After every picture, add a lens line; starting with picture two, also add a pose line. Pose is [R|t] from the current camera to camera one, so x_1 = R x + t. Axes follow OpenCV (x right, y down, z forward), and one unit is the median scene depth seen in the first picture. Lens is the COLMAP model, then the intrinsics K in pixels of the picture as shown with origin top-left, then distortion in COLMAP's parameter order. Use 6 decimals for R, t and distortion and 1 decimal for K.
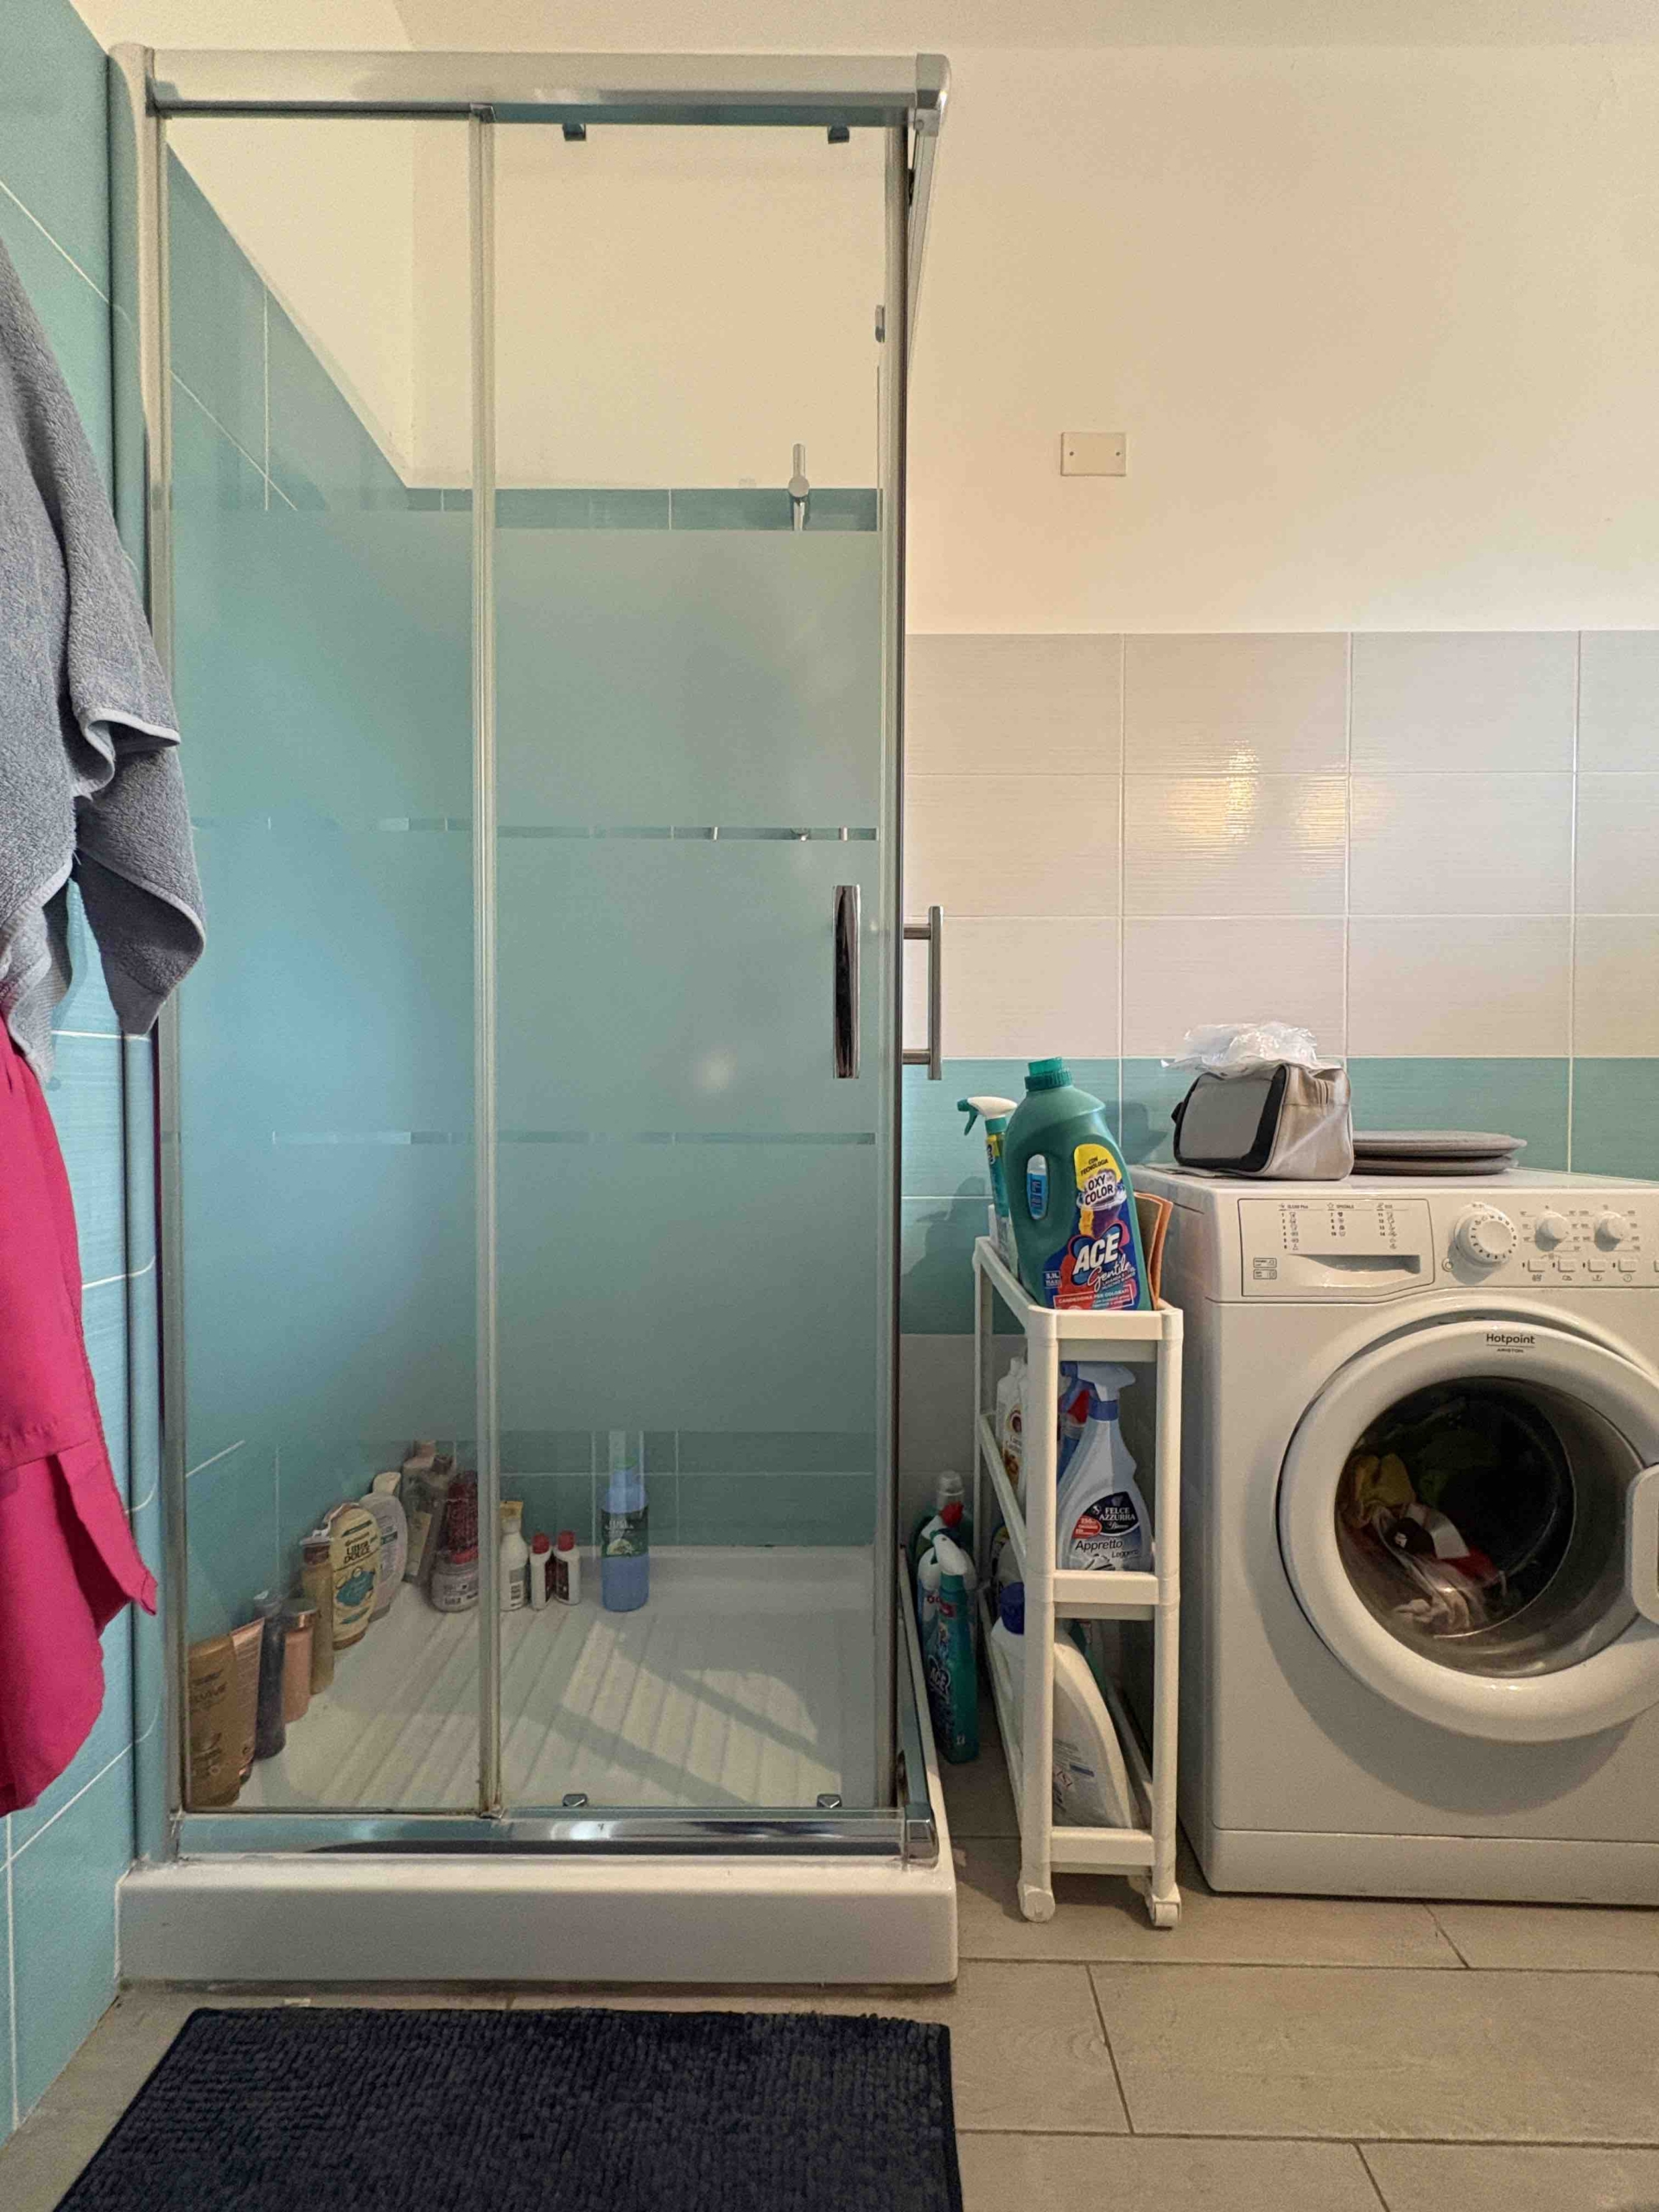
lens RADIAL K [[881.4, 0, 828.3], [0, 881.4, 1095.5], [0, 0, 1]] dist [0.003215, 0.000332]
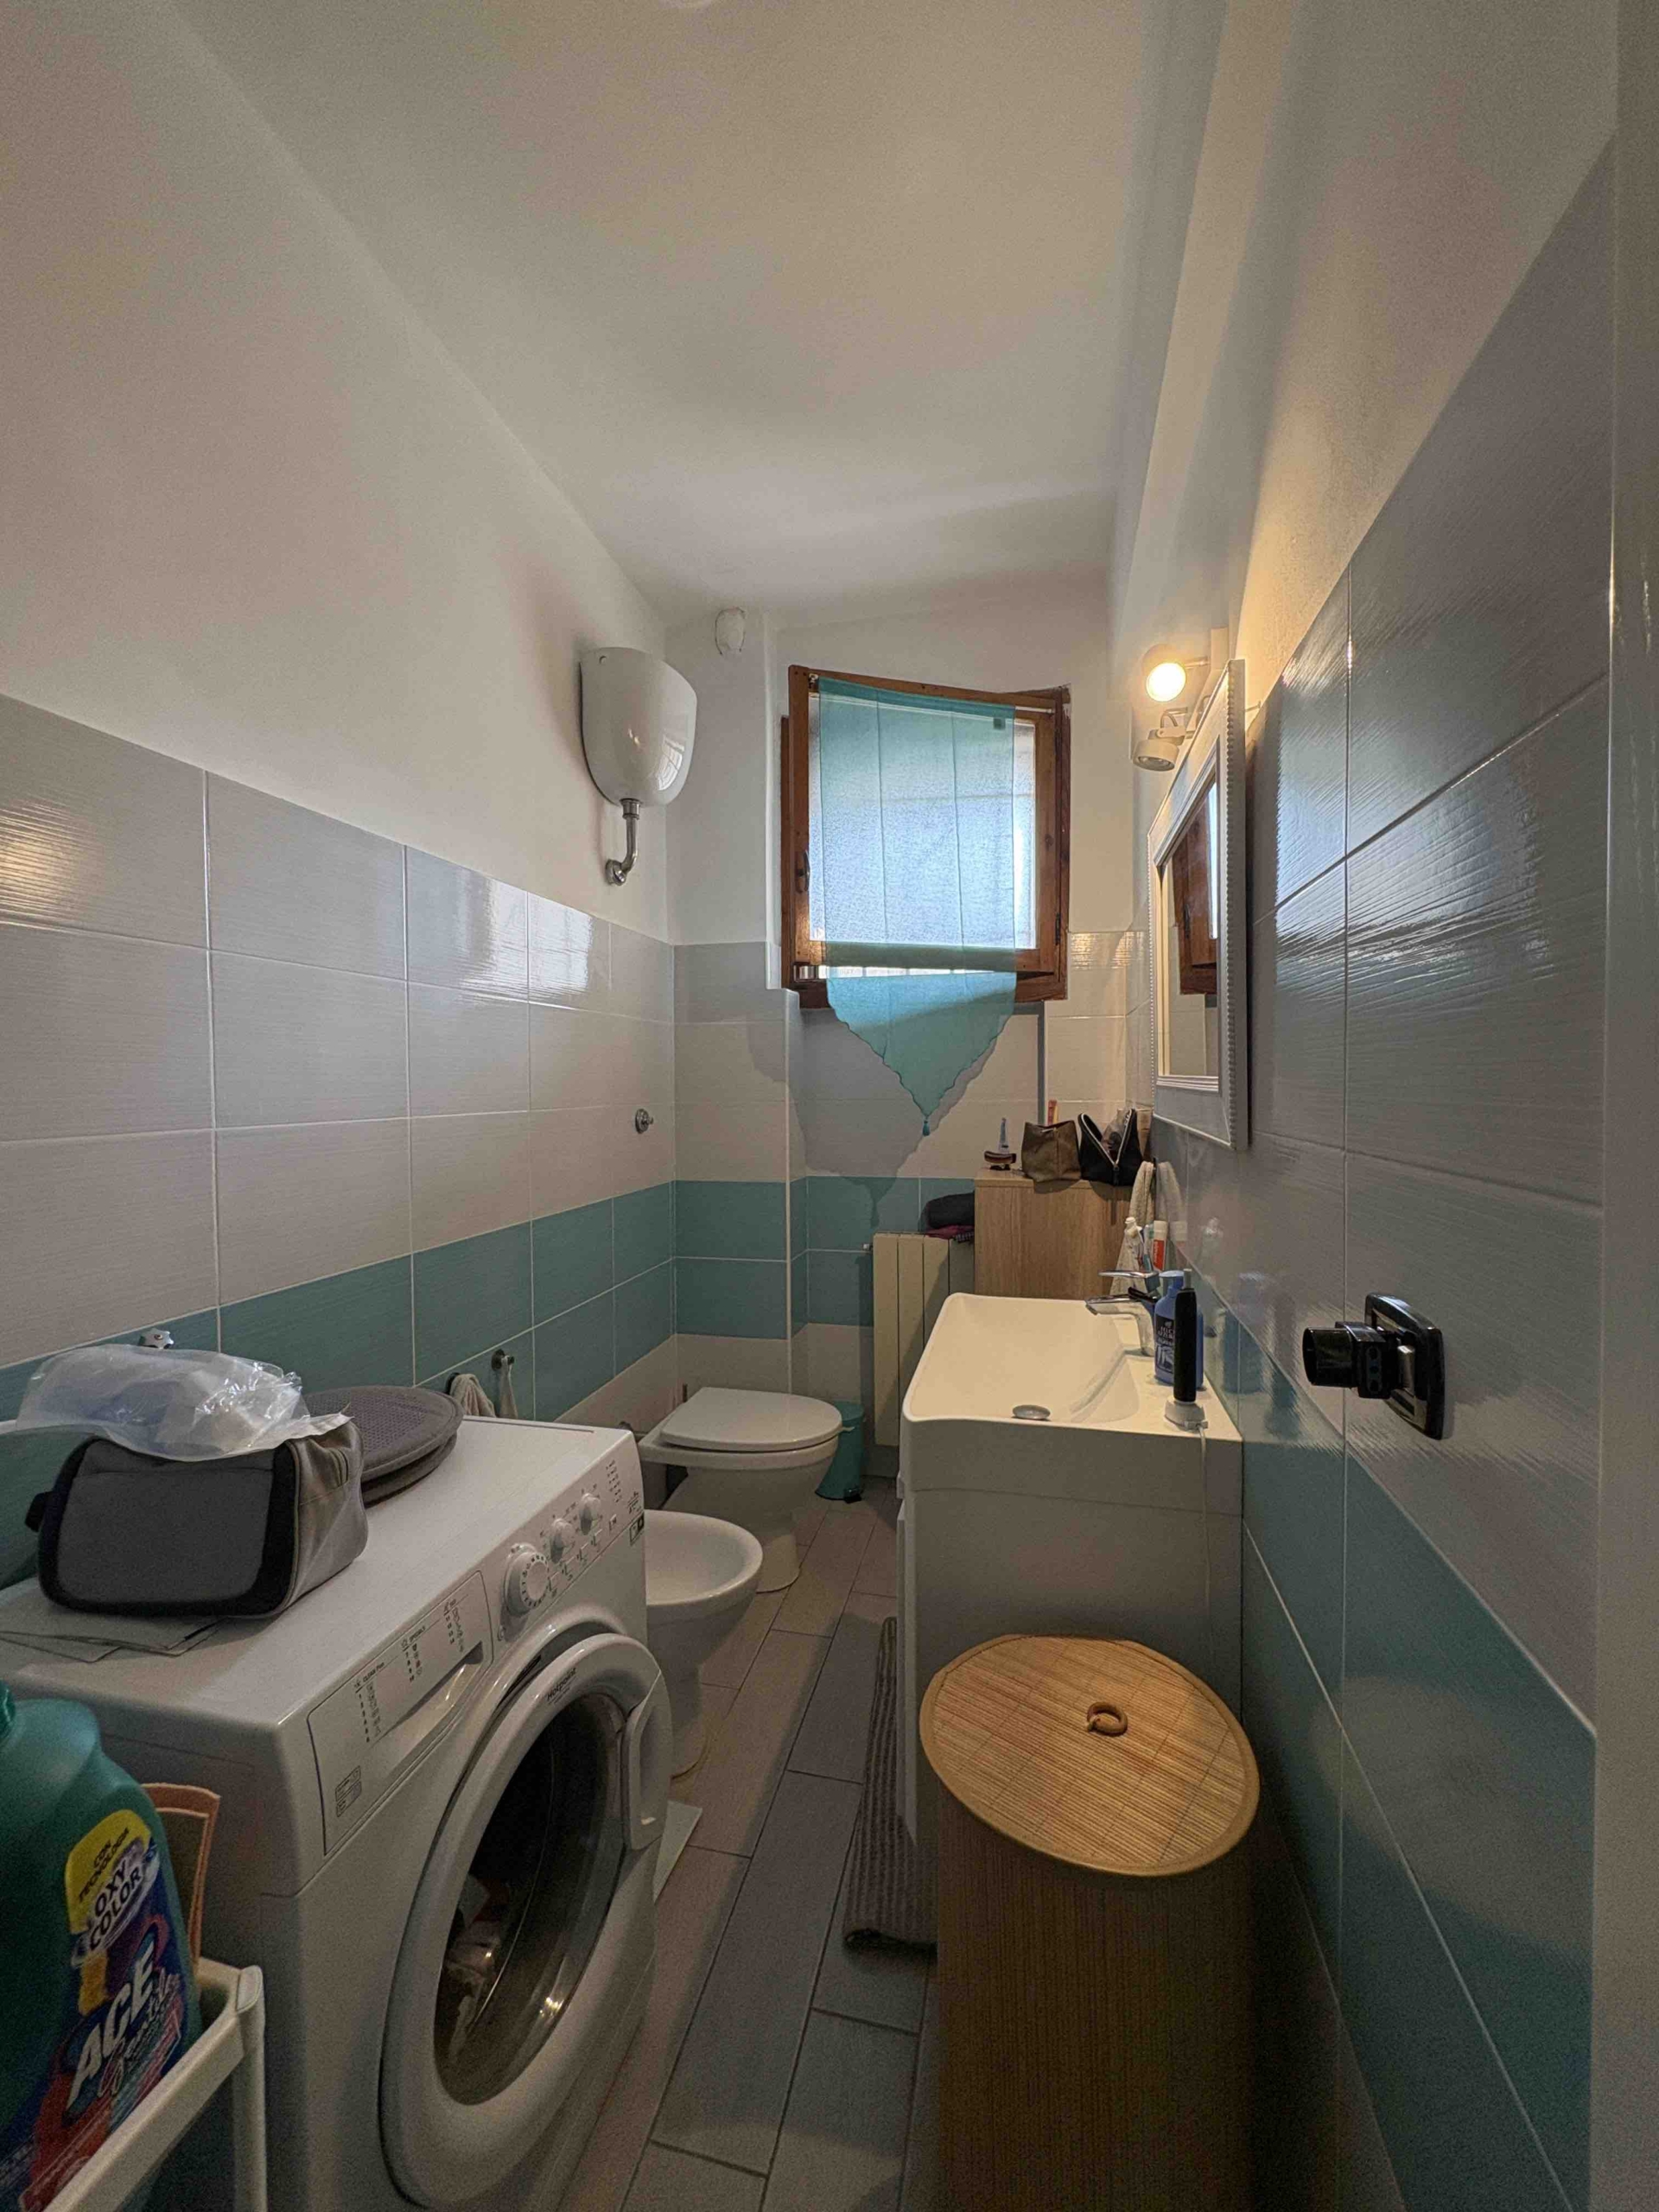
lens RADIAL K [[881.4, 0, 826.4], [0, 881.4, 1108.8], [0, 0, 1]] dist [0.003215, 0.000332]
pose [[0.221606, -0.033481, 0.974561, -0.100284], [0.020155, 0.999354, 0.029750, -0.373132], [-0.974928, 0.013050, 0.222138, 0.458644]]
